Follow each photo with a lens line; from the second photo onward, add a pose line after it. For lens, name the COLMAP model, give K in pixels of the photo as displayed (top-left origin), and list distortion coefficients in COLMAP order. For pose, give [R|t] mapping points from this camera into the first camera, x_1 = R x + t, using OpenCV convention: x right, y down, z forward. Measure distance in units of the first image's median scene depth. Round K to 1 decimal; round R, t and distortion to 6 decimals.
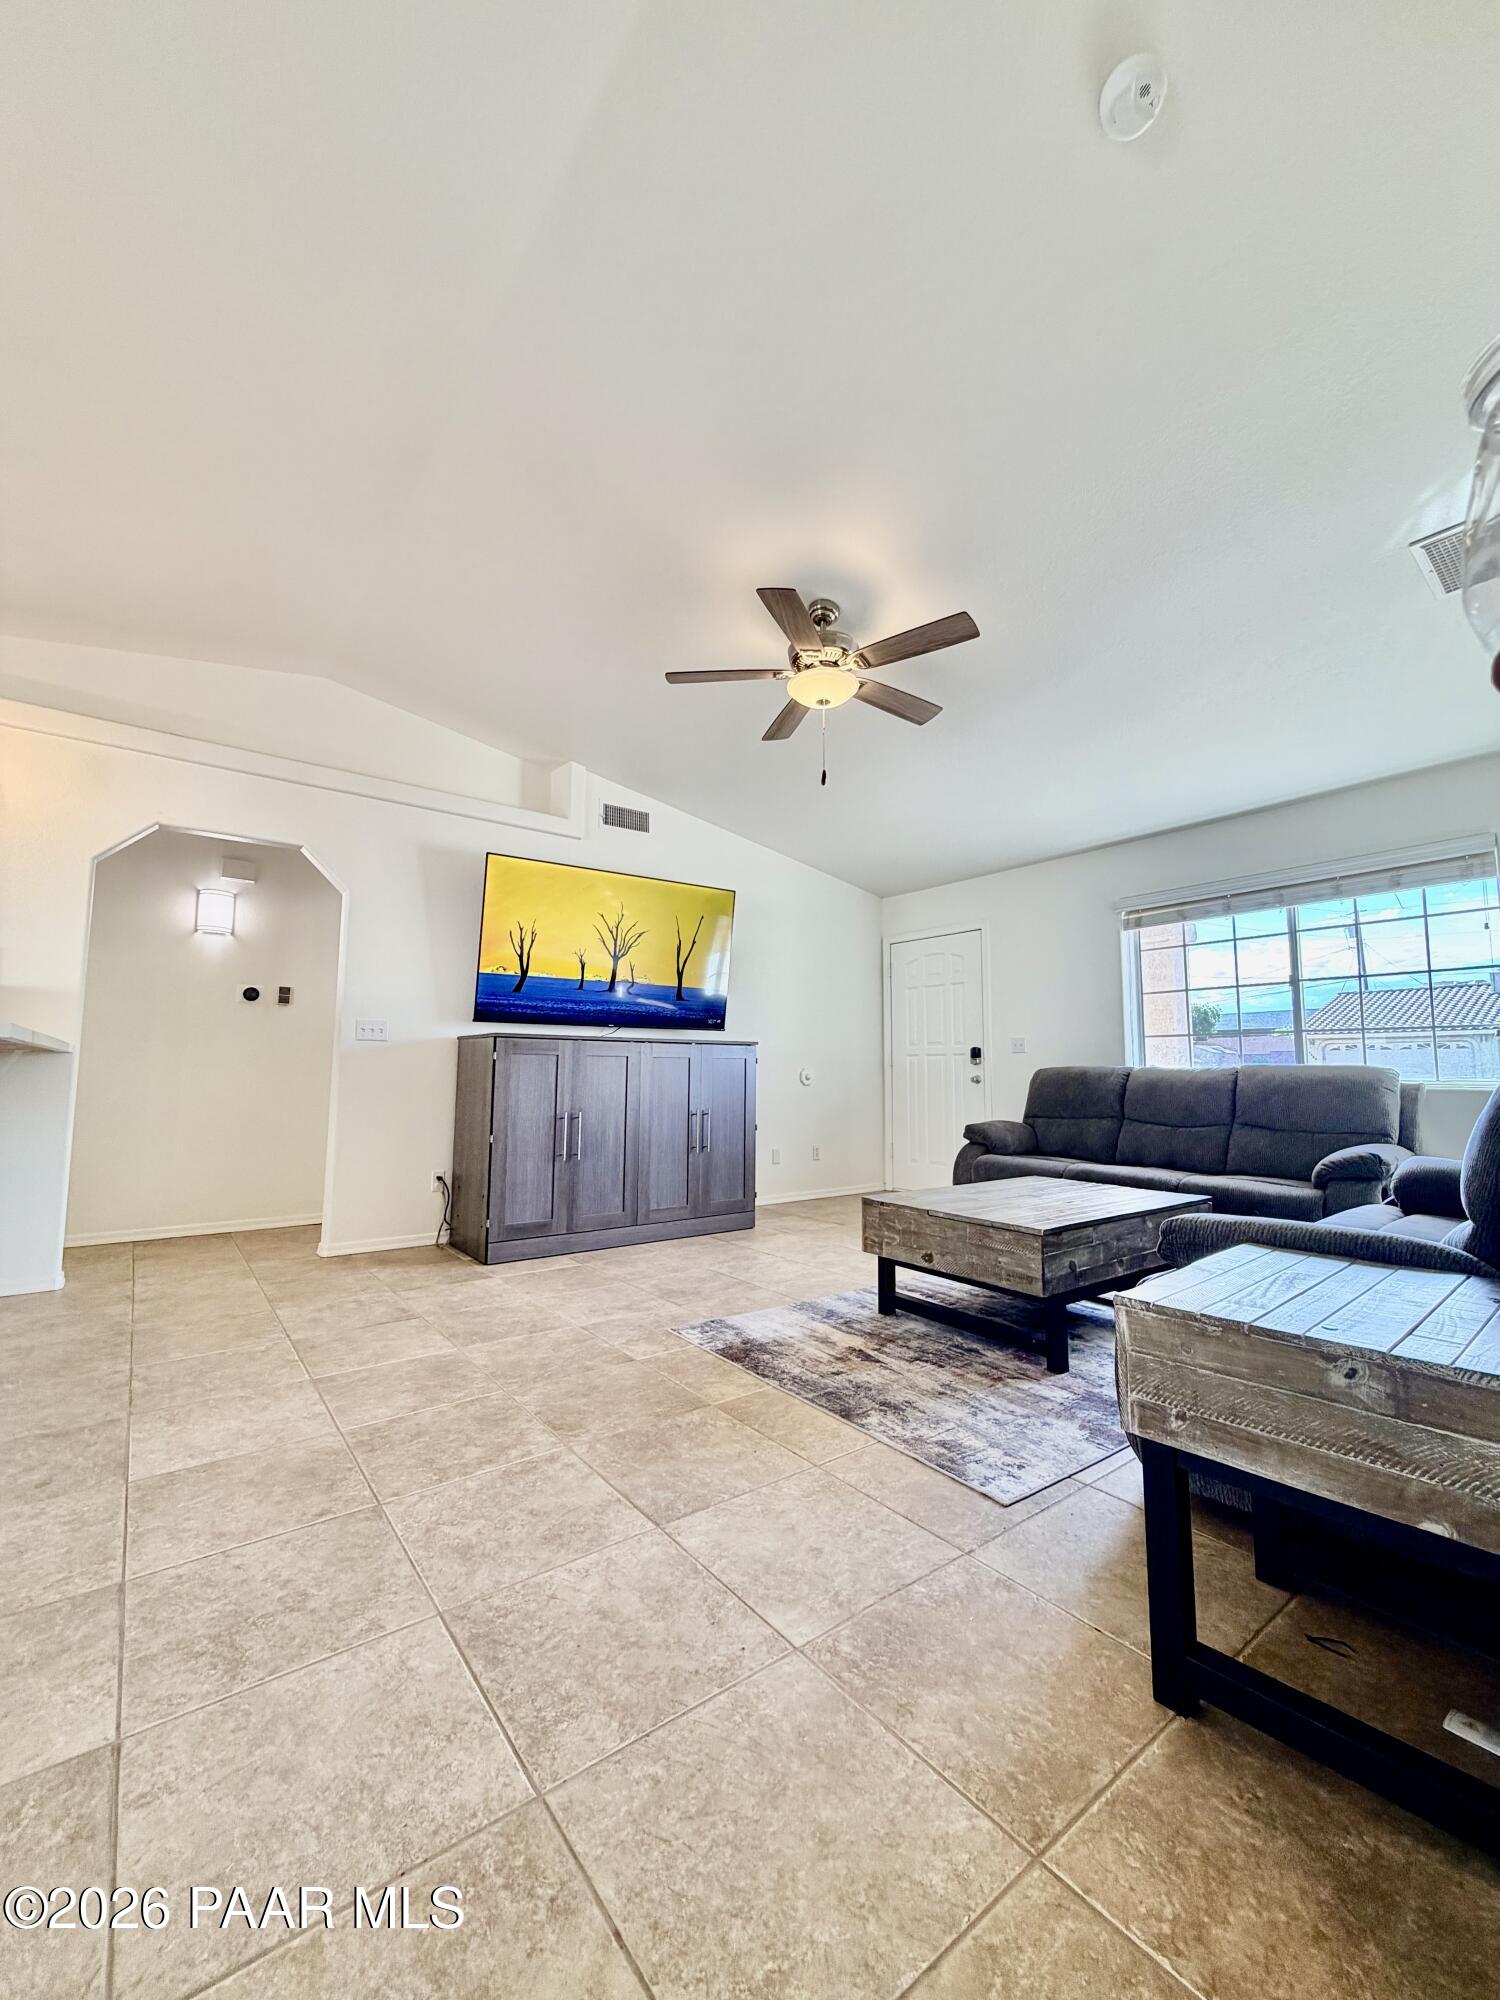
lens RADIAL K [[797.1, 0, 747.5], [0, 797.1, 995.1], [0, 0, 1]] dist [-0.001252, 0.000735]
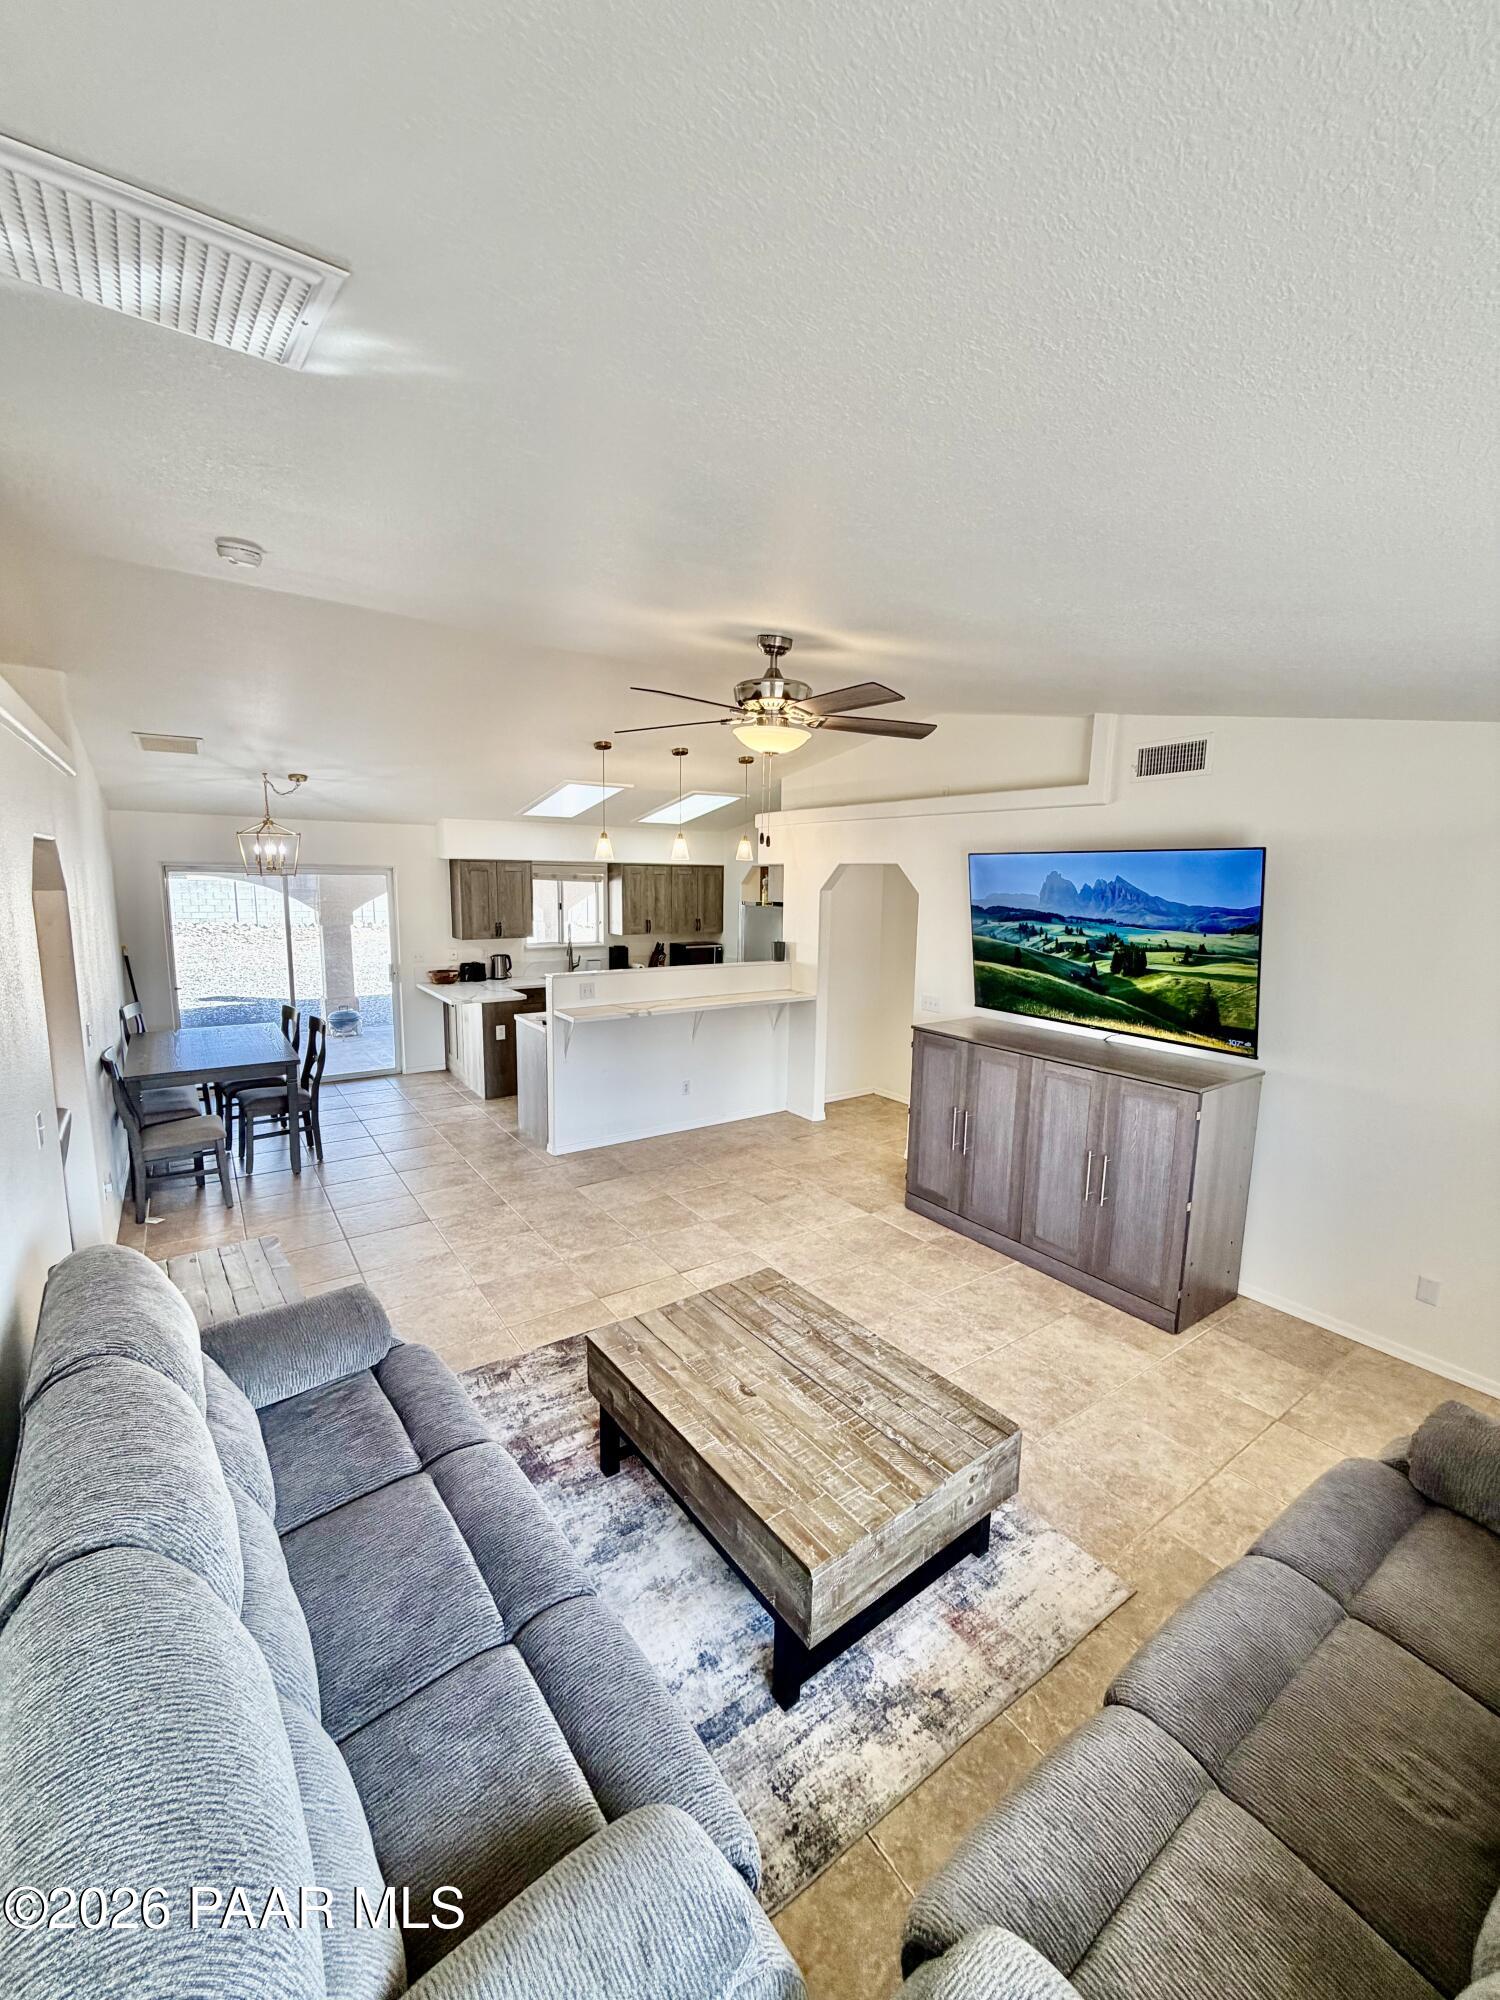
lens RADIAL K [[797.1, 0, 753.8], [0, 797.1, 997.3], [0, 0, 1]] dist [-0.001252, 0.000735]
pose [[-0.029804, 0.145770, -0.988869, 1.312953], [0.079241, 0.986540, 0.143039, -0.279821], [0.996410, -0.074096, -0.040954, 1.257224]]
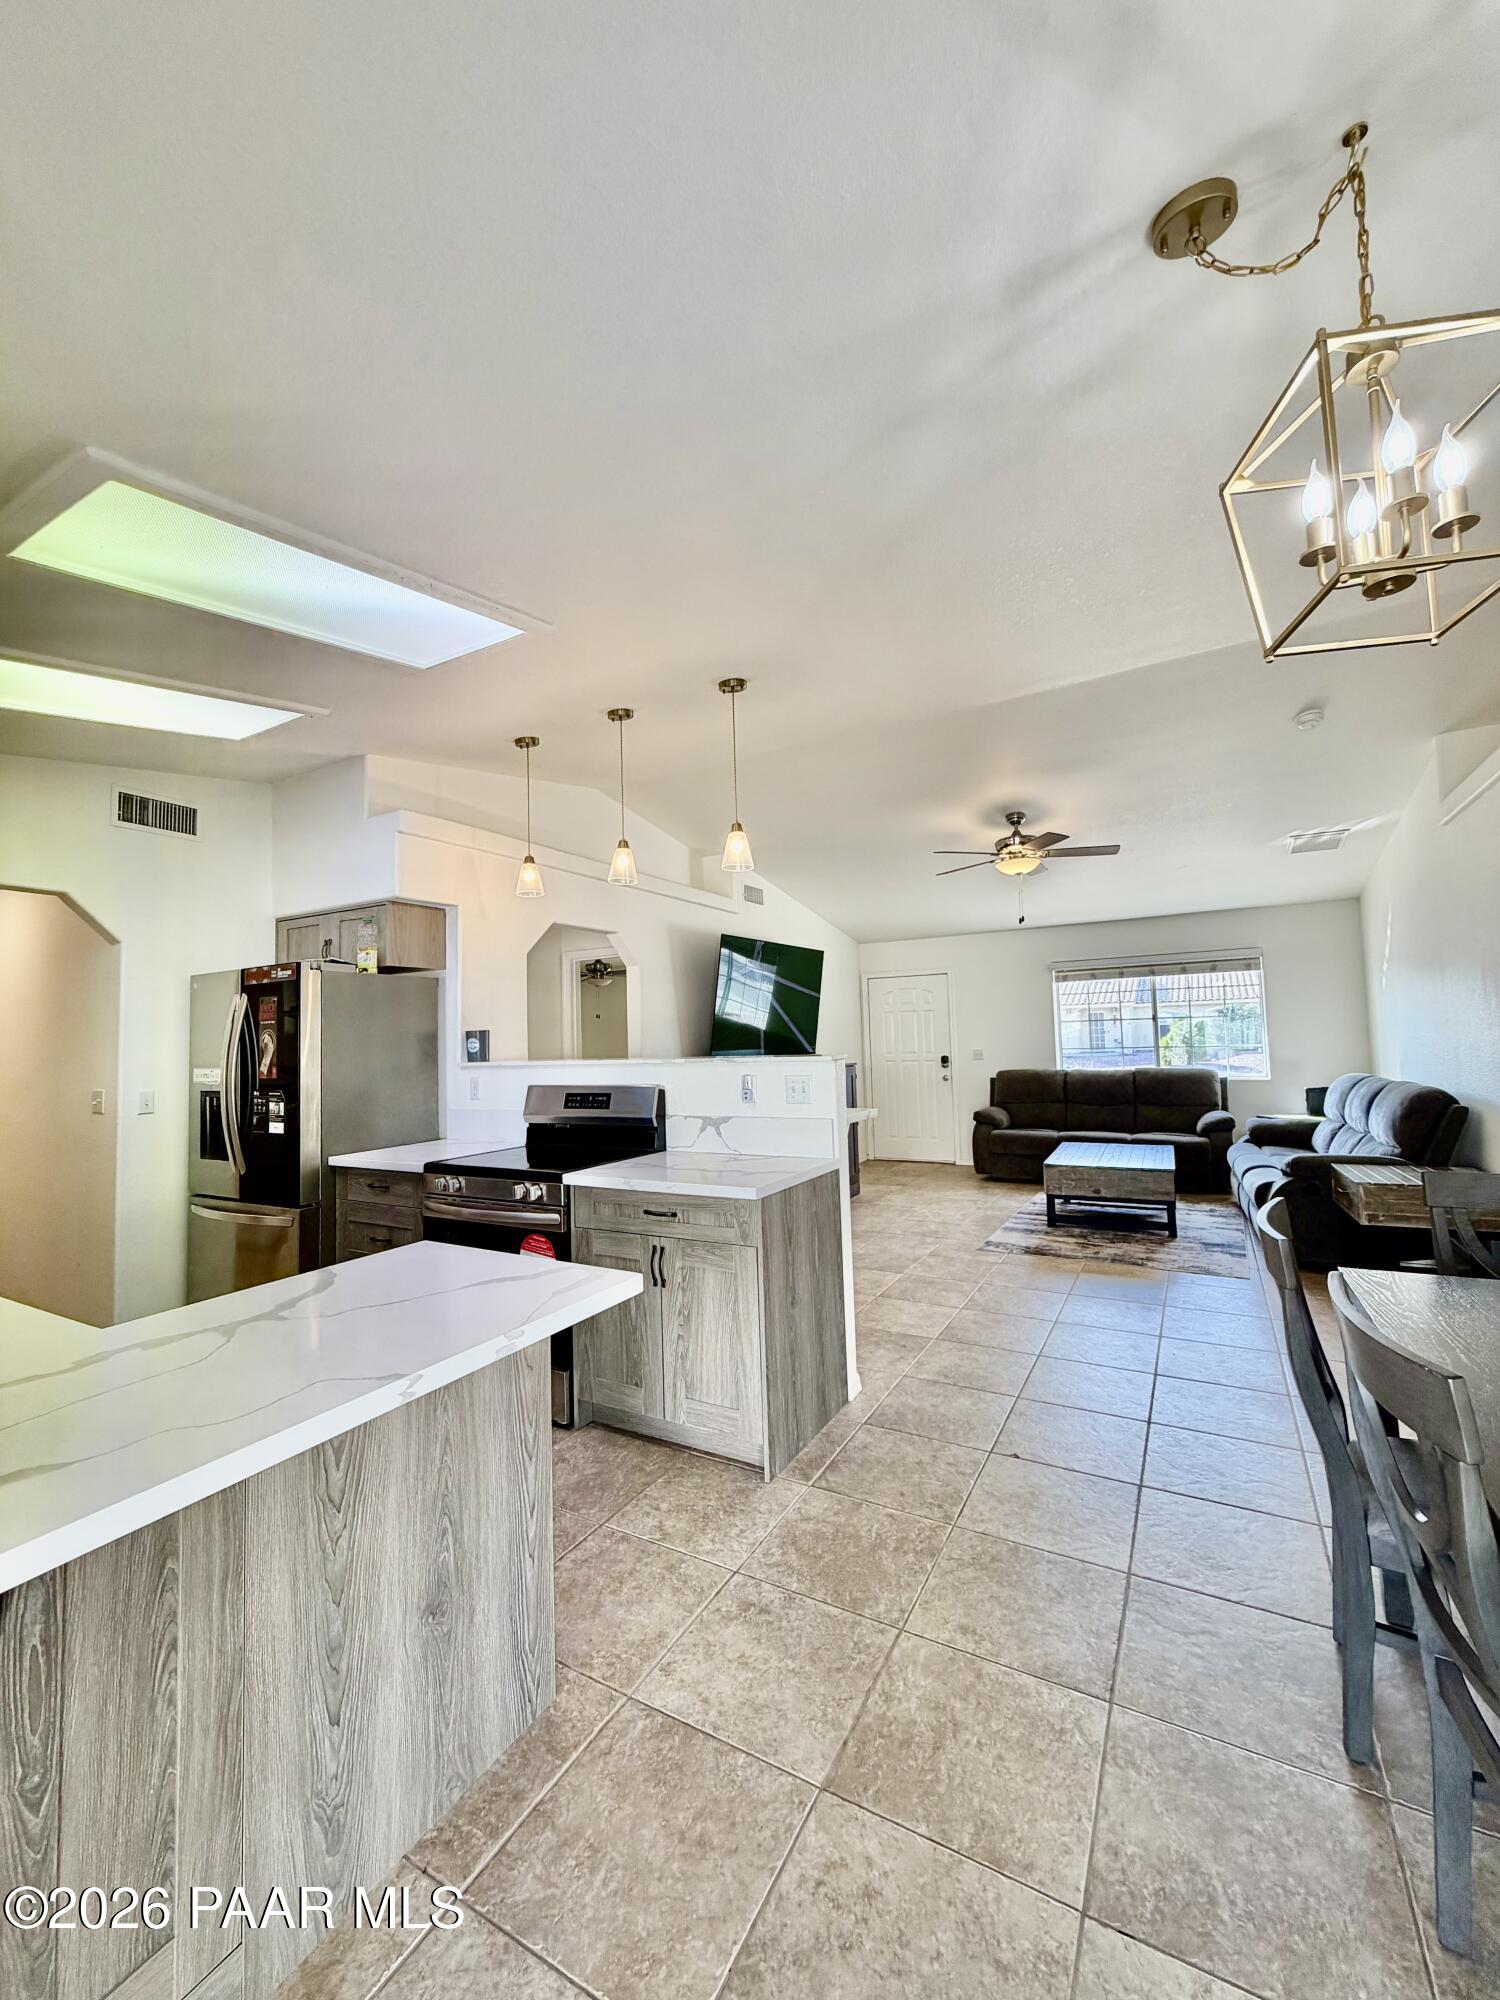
lens RADIAL K [[797.1, 0, 747.9], [0, 797.1, 995.3], [0, 0, 1]] dist [-0.001252, 0.000735]
pose [[0.918504, -0.009122, 0.395306, -1.383655], [-0.004995, 0.999386, 0.034668, -0.209204], [-0.395380, -0.033817, 0.917895, -0.413344]]
